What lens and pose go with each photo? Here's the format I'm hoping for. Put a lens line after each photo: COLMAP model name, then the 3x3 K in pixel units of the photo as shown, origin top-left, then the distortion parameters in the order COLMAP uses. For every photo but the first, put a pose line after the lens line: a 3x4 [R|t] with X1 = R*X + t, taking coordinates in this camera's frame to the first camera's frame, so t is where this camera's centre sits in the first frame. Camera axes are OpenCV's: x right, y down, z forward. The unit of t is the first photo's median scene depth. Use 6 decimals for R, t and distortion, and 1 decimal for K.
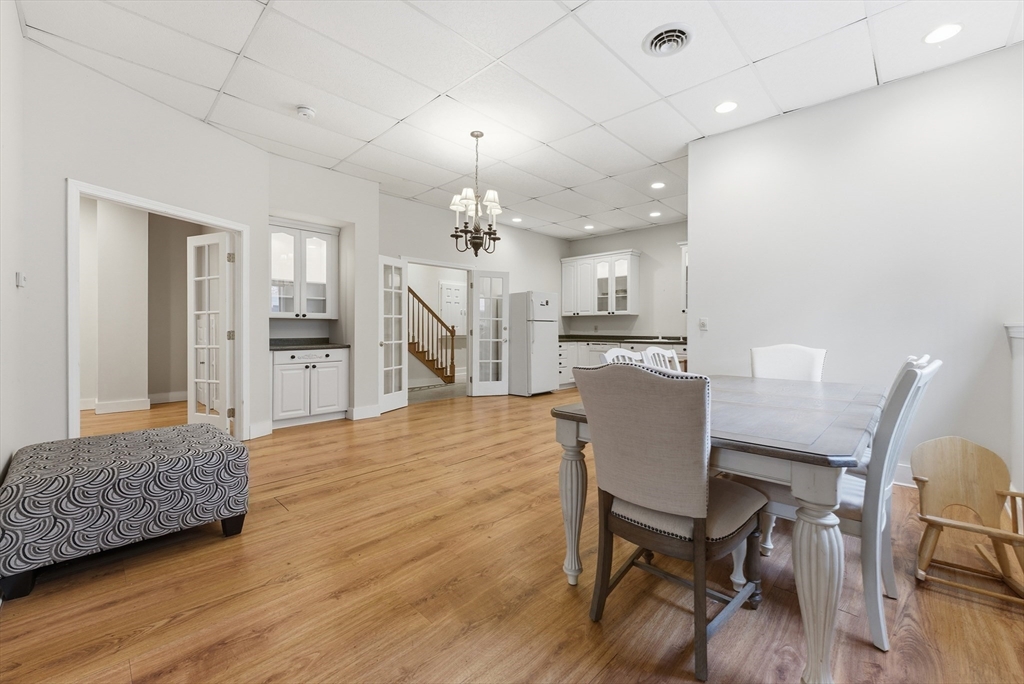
lens RADIAL K [[420.9, 0, 513.6], [0, 420.9, 332.6], [0, 0, 1]] dist [-0.001240, 0.000158]
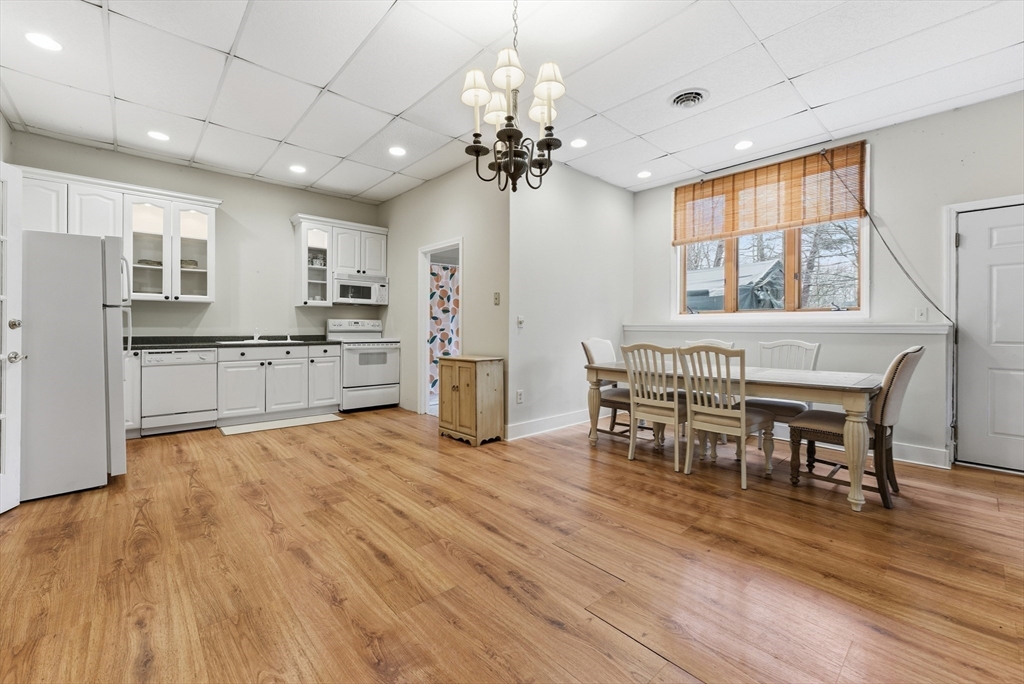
lens RADIAL K [[420.9, 0, 513.5], [0, 420.9, 328.1], [0, 0, 1]] dist [-0.001240, 0.000158]
pose [[0.059426, -0.006466, 0.998212, -0.601883], [0.005496, 0.999966, 0.006150, -0.010805], [-0.998218, 0.005120, 0.059459, 0.939491]]
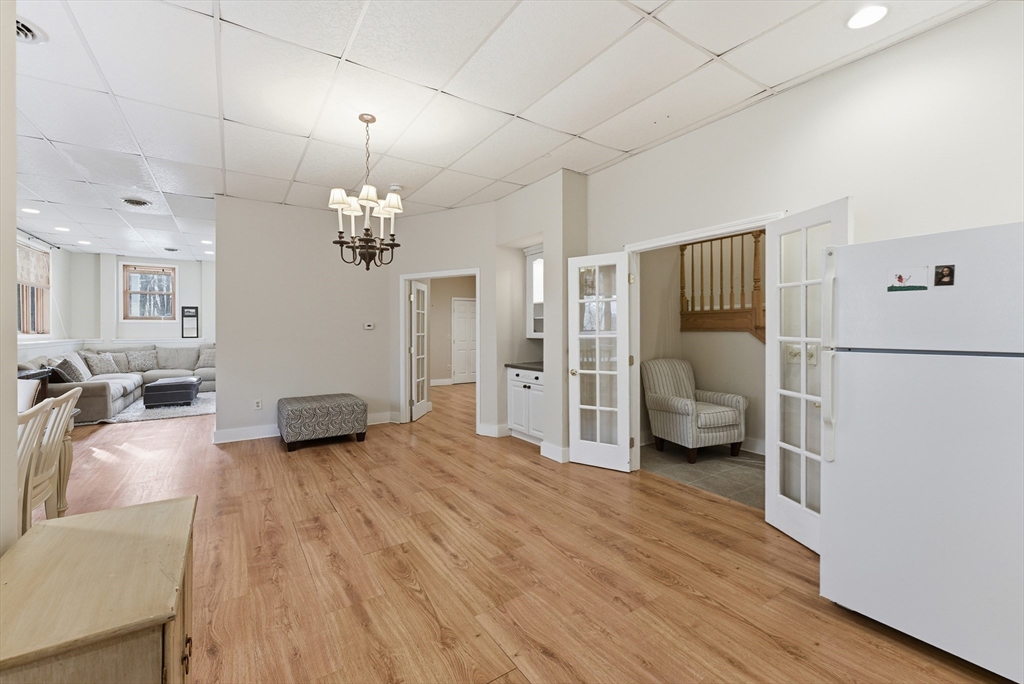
lens RADIAL K [[420.9, 0, 511.7], [0, 420.9, 333.0], [0, 0, 1]] dist [-0.001240, 0.000158]
pose [[-0.211166, 0.001729, -0.977449, 0.621682], [-0.007227, 0.999968, 0.003331, -0.062890], [0.977424, 0.007768, -0.211146, 1.396246]]
